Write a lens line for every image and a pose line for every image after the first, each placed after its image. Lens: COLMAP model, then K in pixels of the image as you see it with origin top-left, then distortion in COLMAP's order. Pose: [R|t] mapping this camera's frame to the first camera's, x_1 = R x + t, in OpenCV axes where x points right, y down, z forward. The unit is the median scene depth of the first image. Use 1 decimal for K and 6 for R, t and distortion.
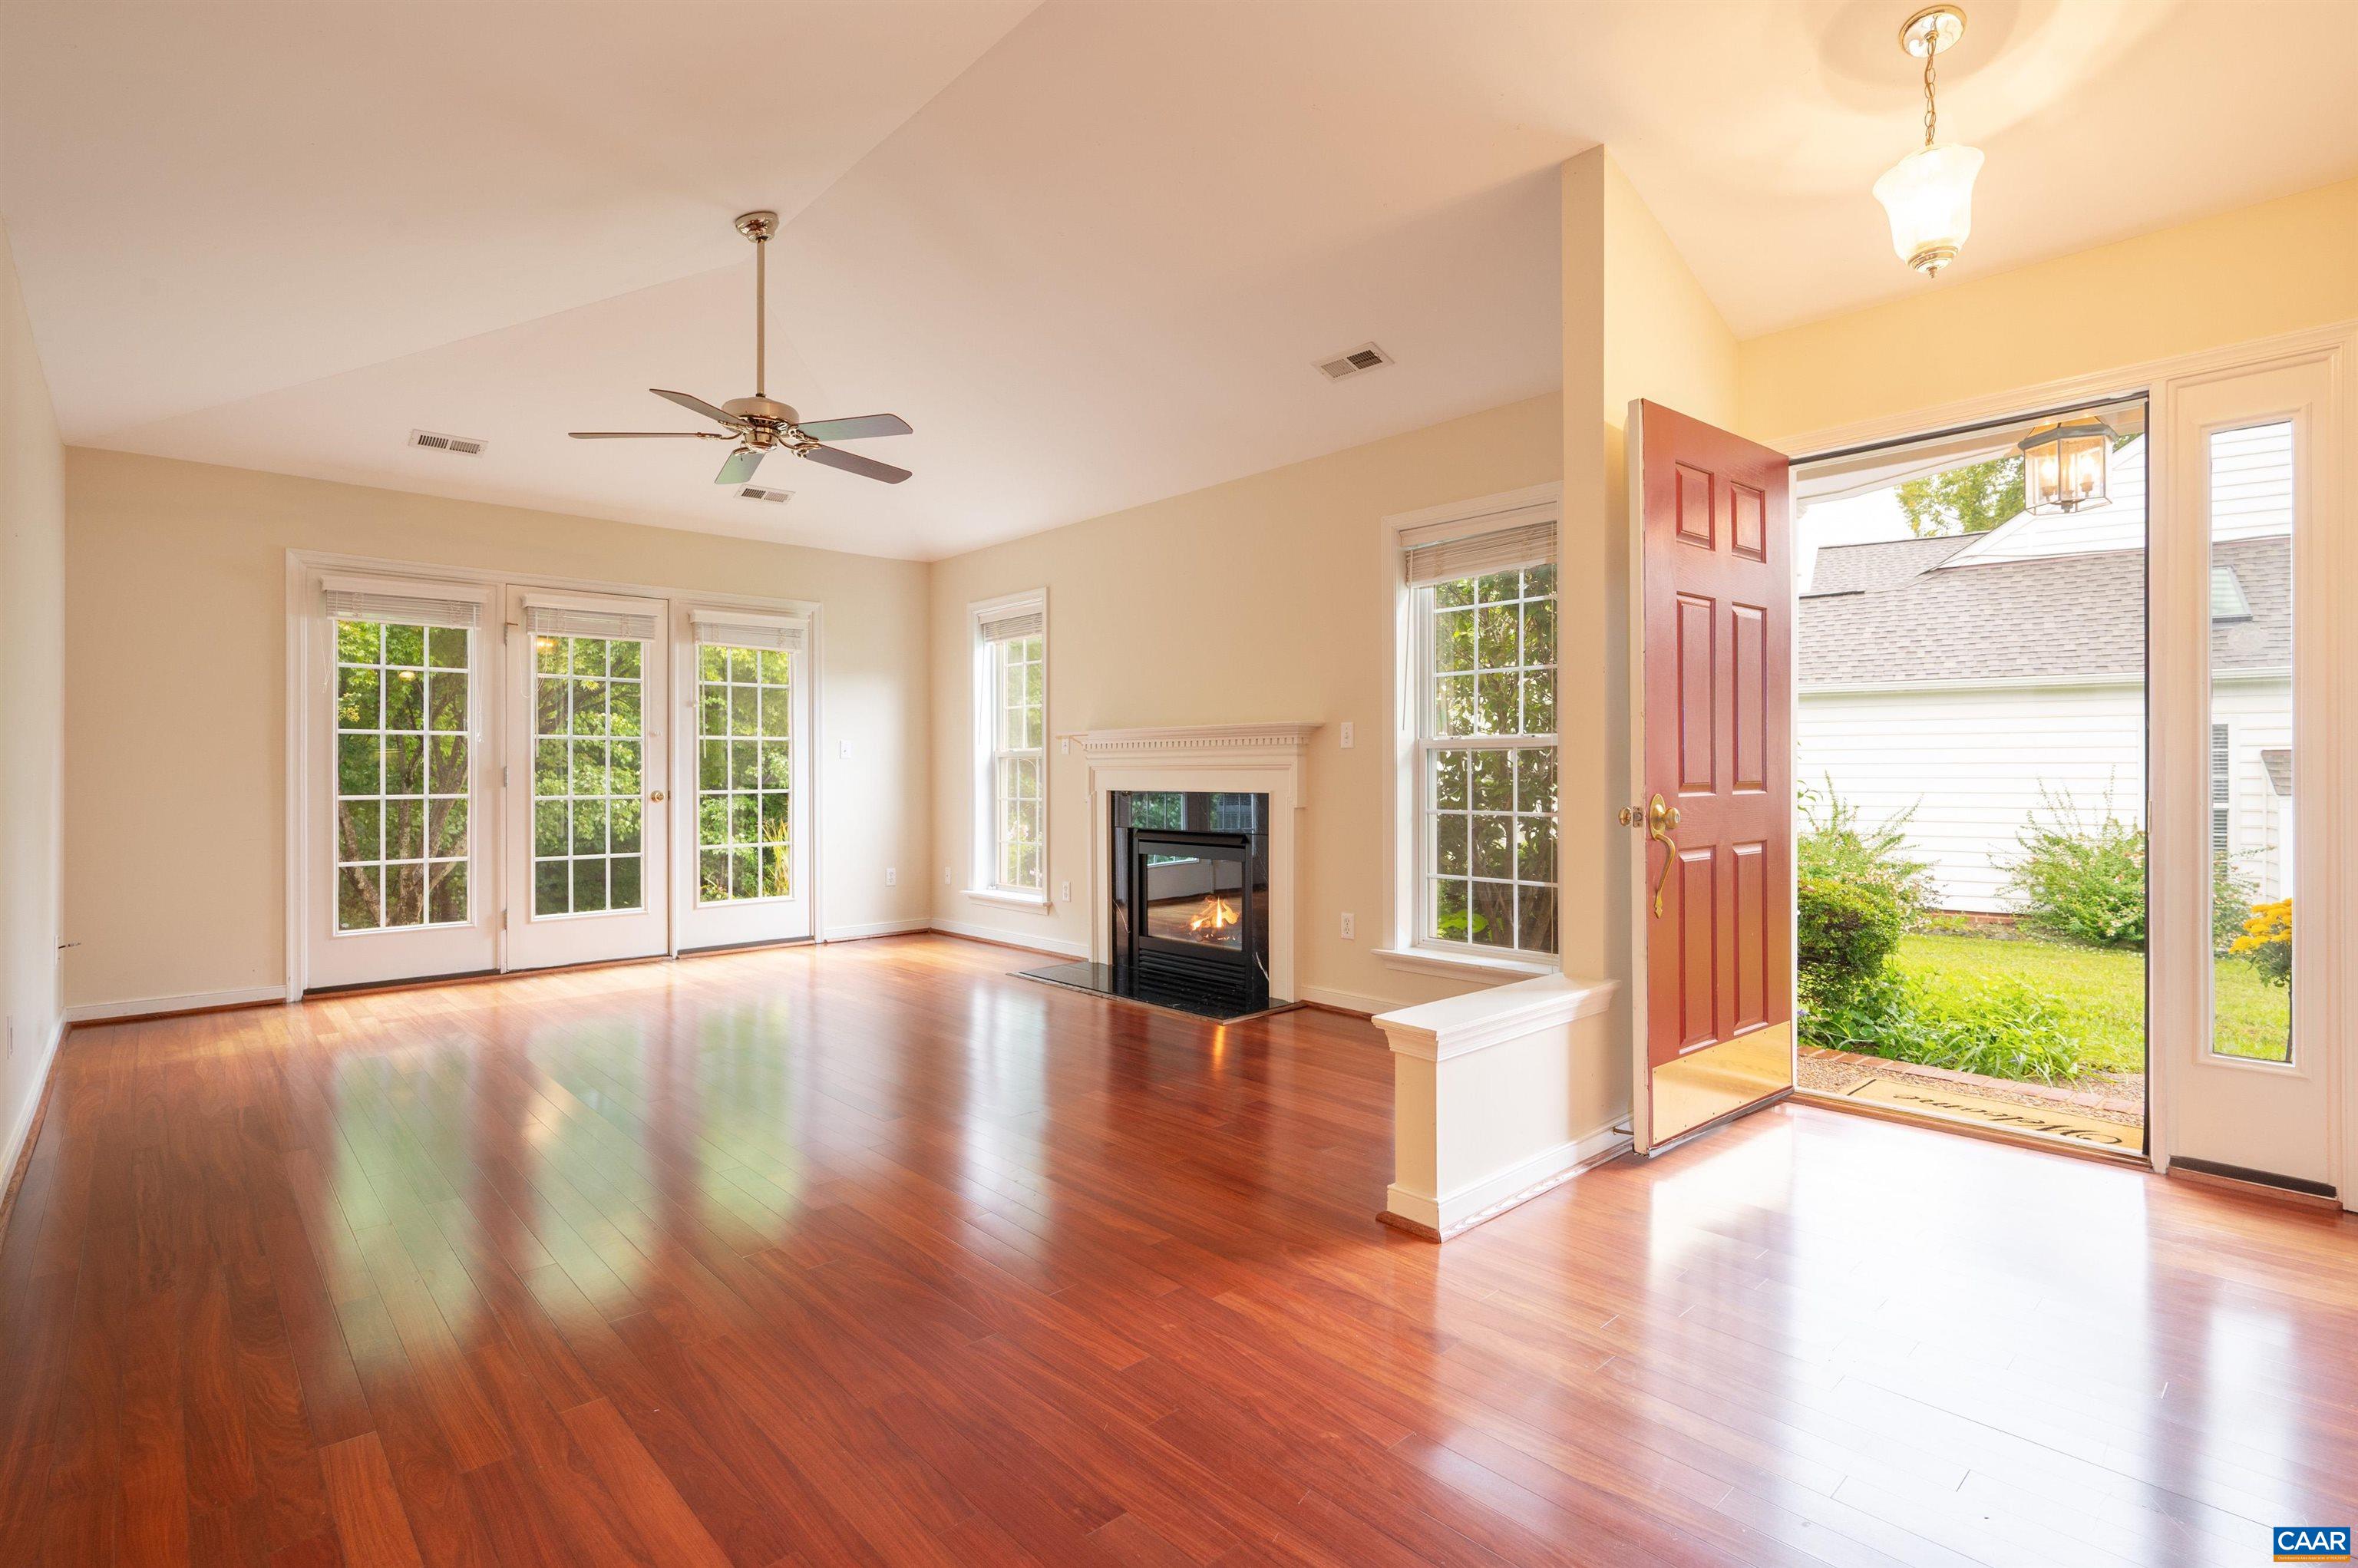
lens RADIAL K [[1117.0, 0, 1181.8], [0, 1117.0, 779.0], [0, 0, 1]] dist [0.000840, -0.000179]
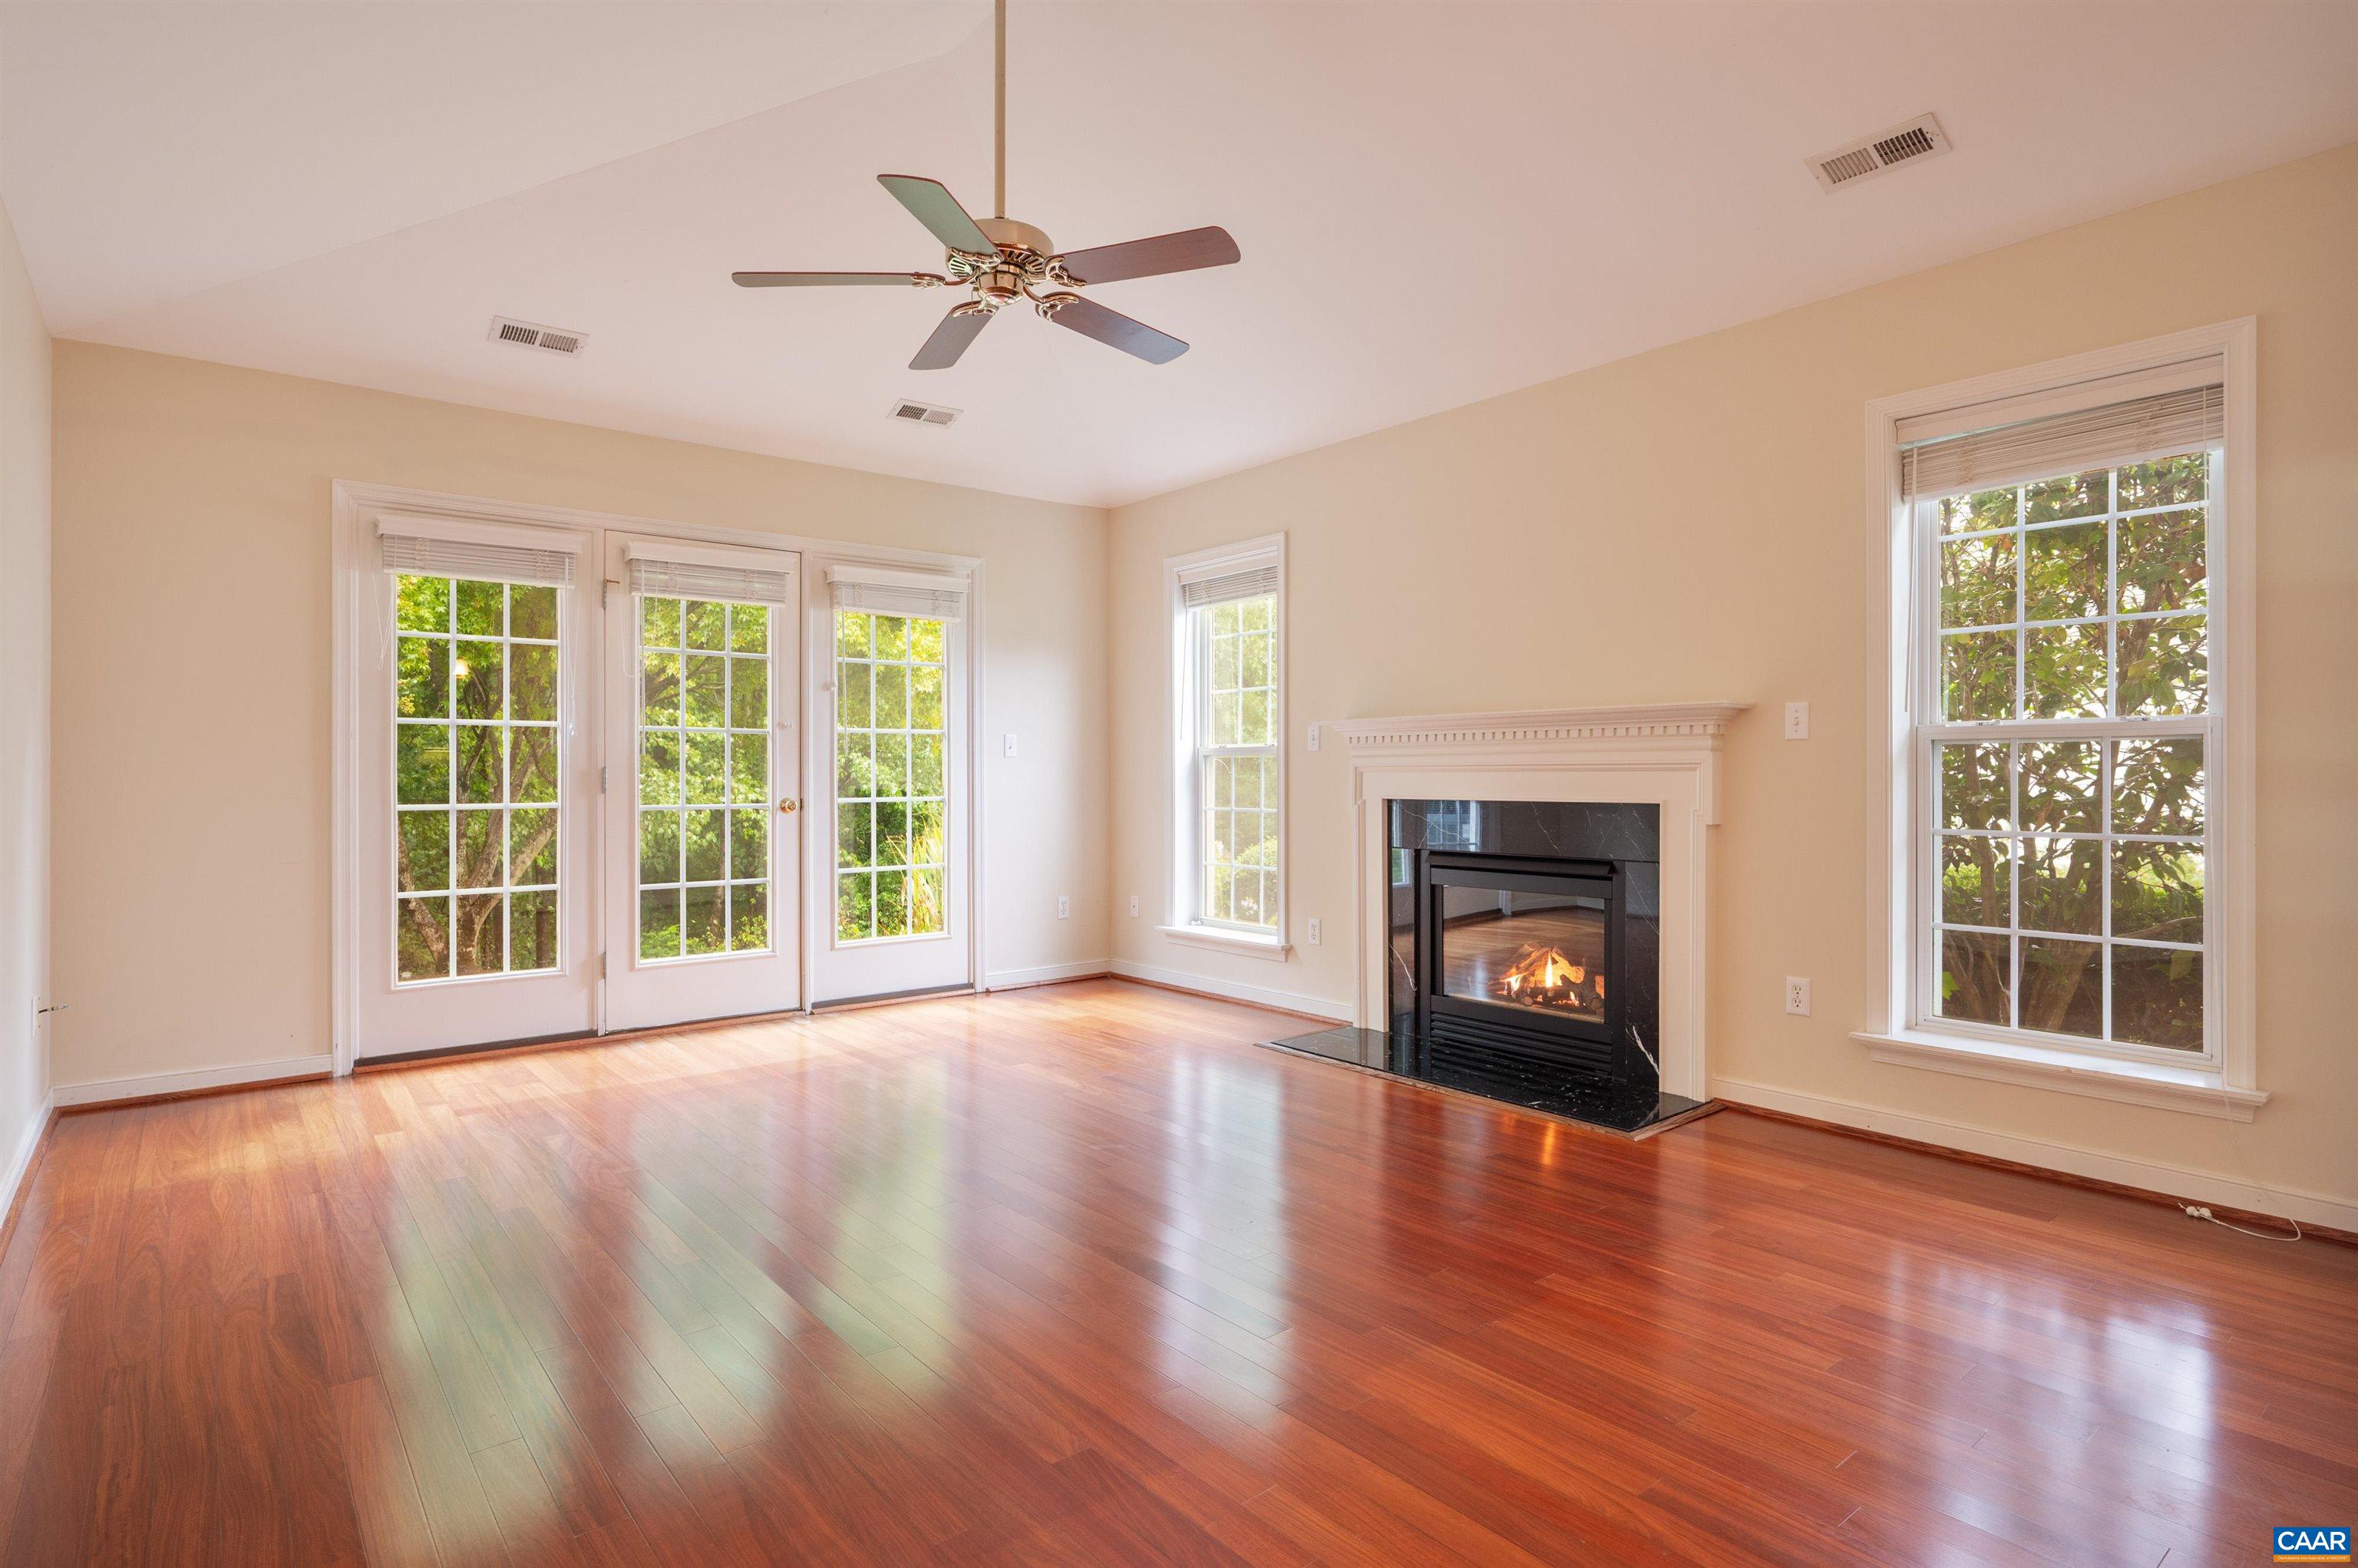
lens RADIAL K [[1199.2, 0, 1179.0], [0, 1199.2, 784.0], [0, 0, 1]] dist [-0.001051, 0.000009]
pose [[0.998338, 0.000446, -0.057627, -0.164859], [-0.000398, 1.000000, 0.000835, -0.000246], [0.057627, -0.000811, 0.998338, 0.201360]]
